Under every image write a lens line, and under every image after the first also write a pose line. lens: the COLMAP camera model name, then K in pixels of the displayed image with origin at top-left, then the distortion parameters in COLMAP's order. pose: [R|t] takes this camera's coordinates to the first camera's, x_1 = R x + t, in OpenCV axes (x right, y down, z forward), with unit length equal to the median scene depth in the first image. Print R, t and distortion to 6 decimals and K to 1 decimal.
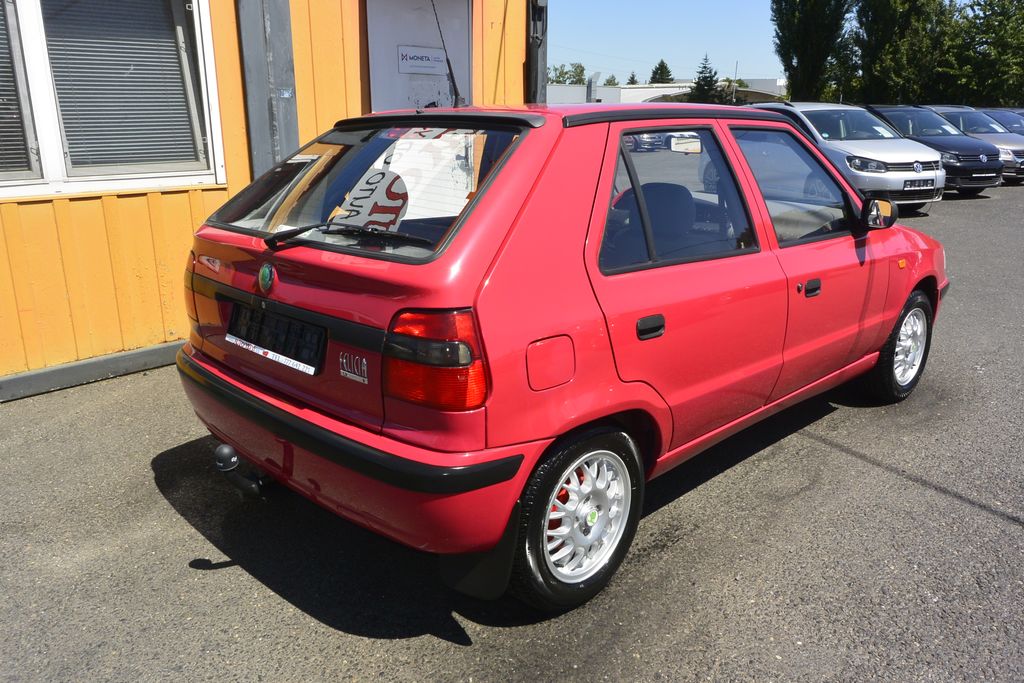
lens RADIAL K [[780.3, 0, 508.9], [0, 780.3, 339.1], [0, 0, 1]] dist [-0.001878, 0.010999]
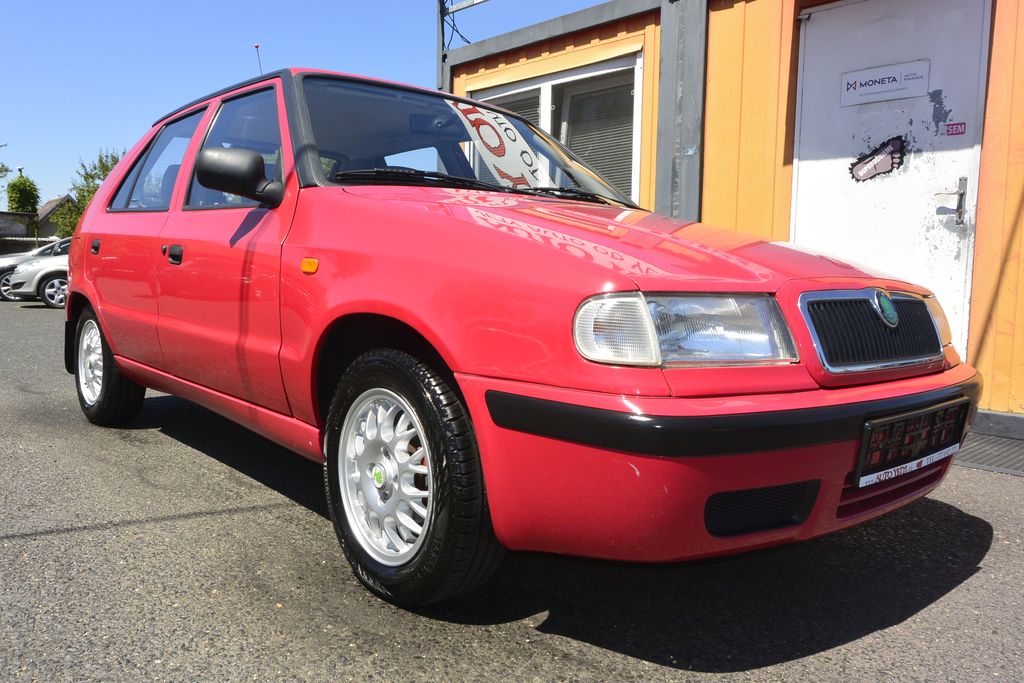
lens RADIAL K [[780.3, 0, 511.5], [0, 780.3, 342.8], [0, 0, 1]] dist [-0.001878, 0.010999]
pose [[-0.045639, 0.089842, -0.994910, 1.362075], [-0.294927, 0.950341, 0.099346, -0.184621], [0.954429, 0.297960, -0.016876, 1.517786]]
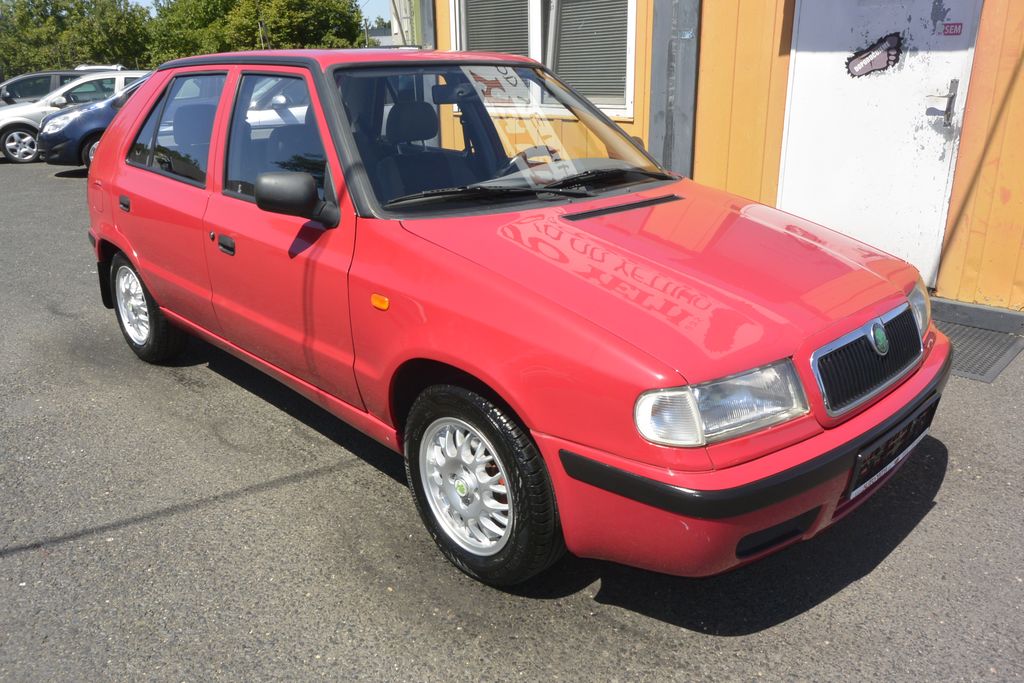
lens RADIAL K [[780.3, 0, 514.3], [0, 780.3, 342.9], [0, 0, 1]] dist [-0.001878, 0.010999]
pose [[0.000044, 0.335705, -0.941967, 1.428789], [-0.258761, 0.909889, 0.324261, -0.384270], [0.965941, 0.243730, 0.086908, 1.383929]]
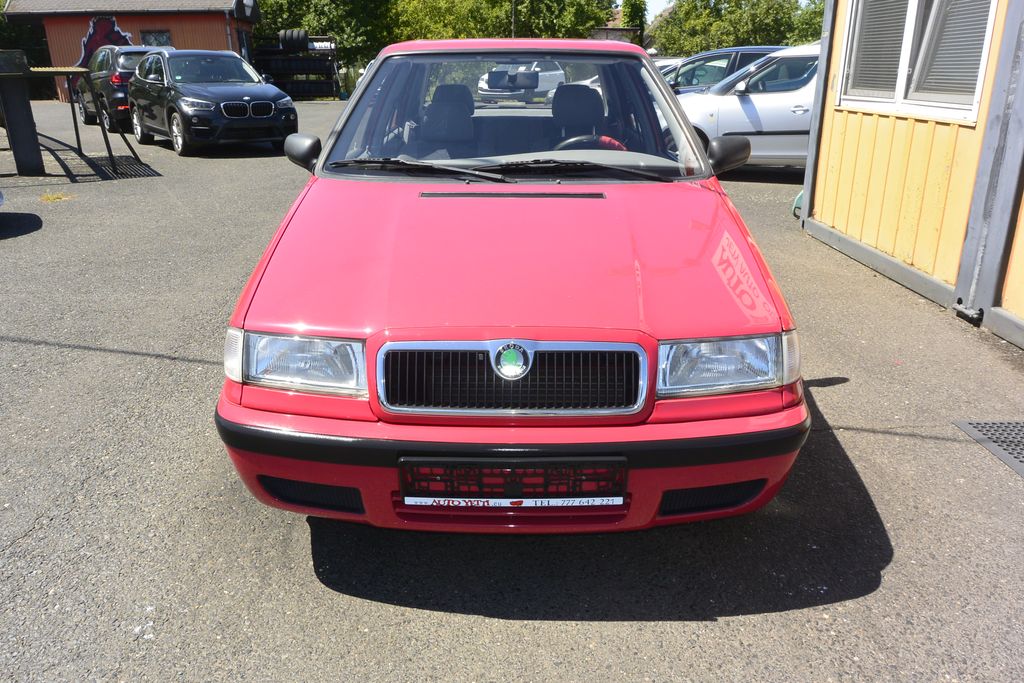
lens RADIAL K [[780.3, 0, 508.7], [0, 780.3, 345.4], [0, 0, 1]] dist [-0.001878, 0.010999]
pose [[-0.709912, 0.246239, -0.659841, 1.166948], [-0.185356, 0.838537, 0.512346, -0.590767], [0.679461, 0.486026, -0.549646, 2.143823]]
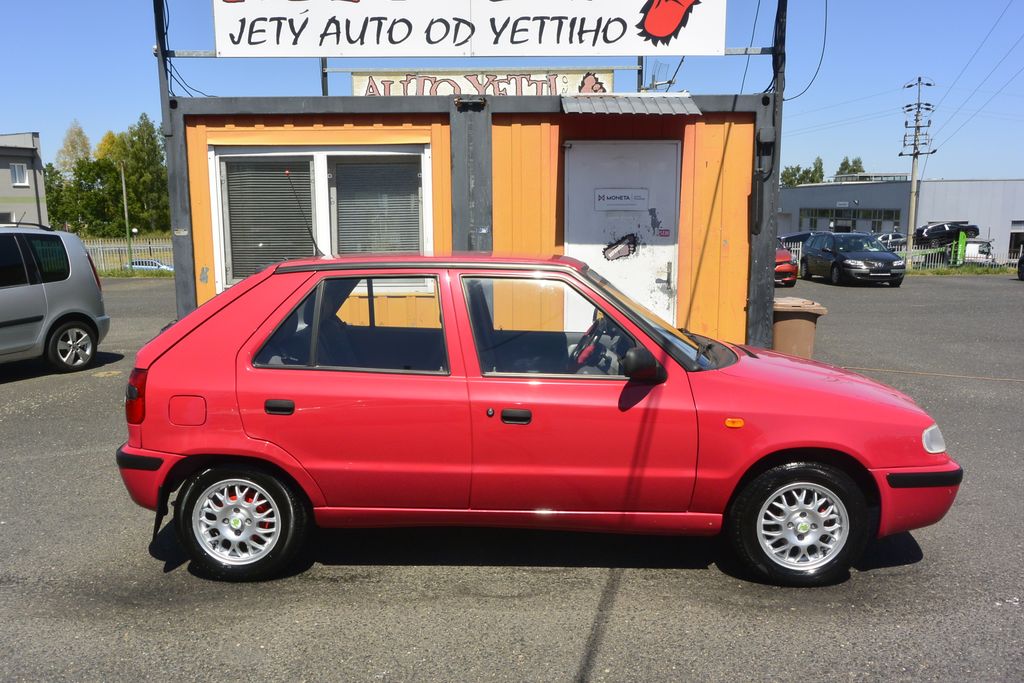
lens RADIAL K [[780.3, 0, 505.8], [0, 780.3, 339.9], [0, 0, 1]] dist [-0.001878, 0.010999]
pose [[0.699180, 0.105151, -0.707171, 1.256752], [-0.193301, 0.980089, -0.045384, -0.129529], [0.688319, 0.168429, 0.705584, 0.182188]]
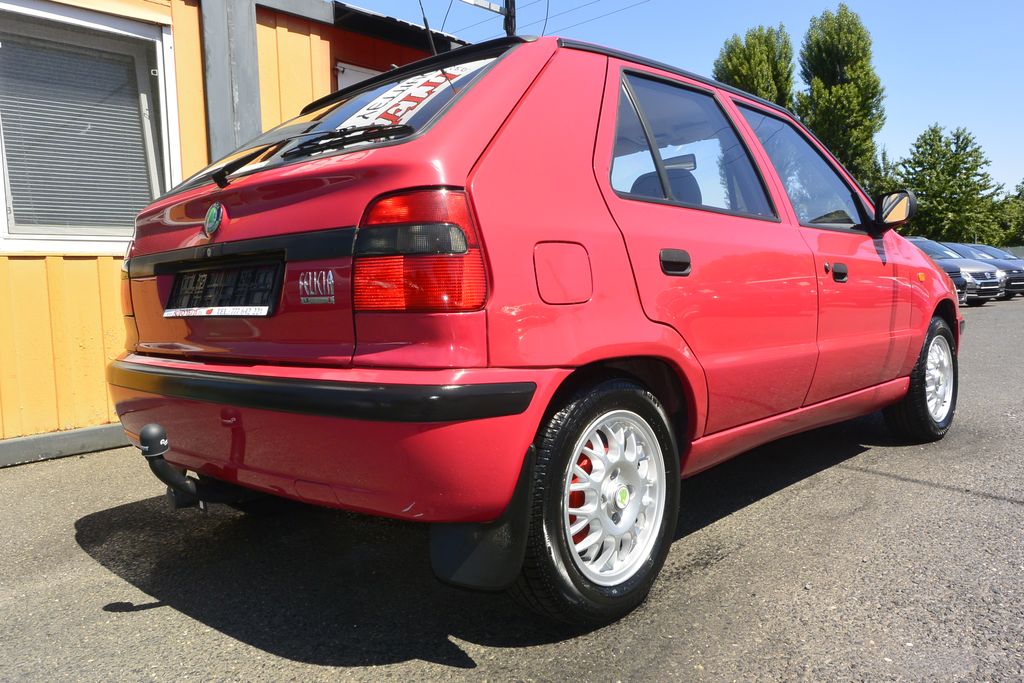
lens RADIAL K [[780.3, 0, 507.7], [0, 780.3, 340.5], [0, 0, 1]] dist [-0.001878, 0.010999]
pose [[0.998732, -0.035371, 0.035835, -0.025676], [0.042015, 0.977658, -0.205959, 0.190824], [-0.027750, 0.207203, 0.977904, 0.166927]]
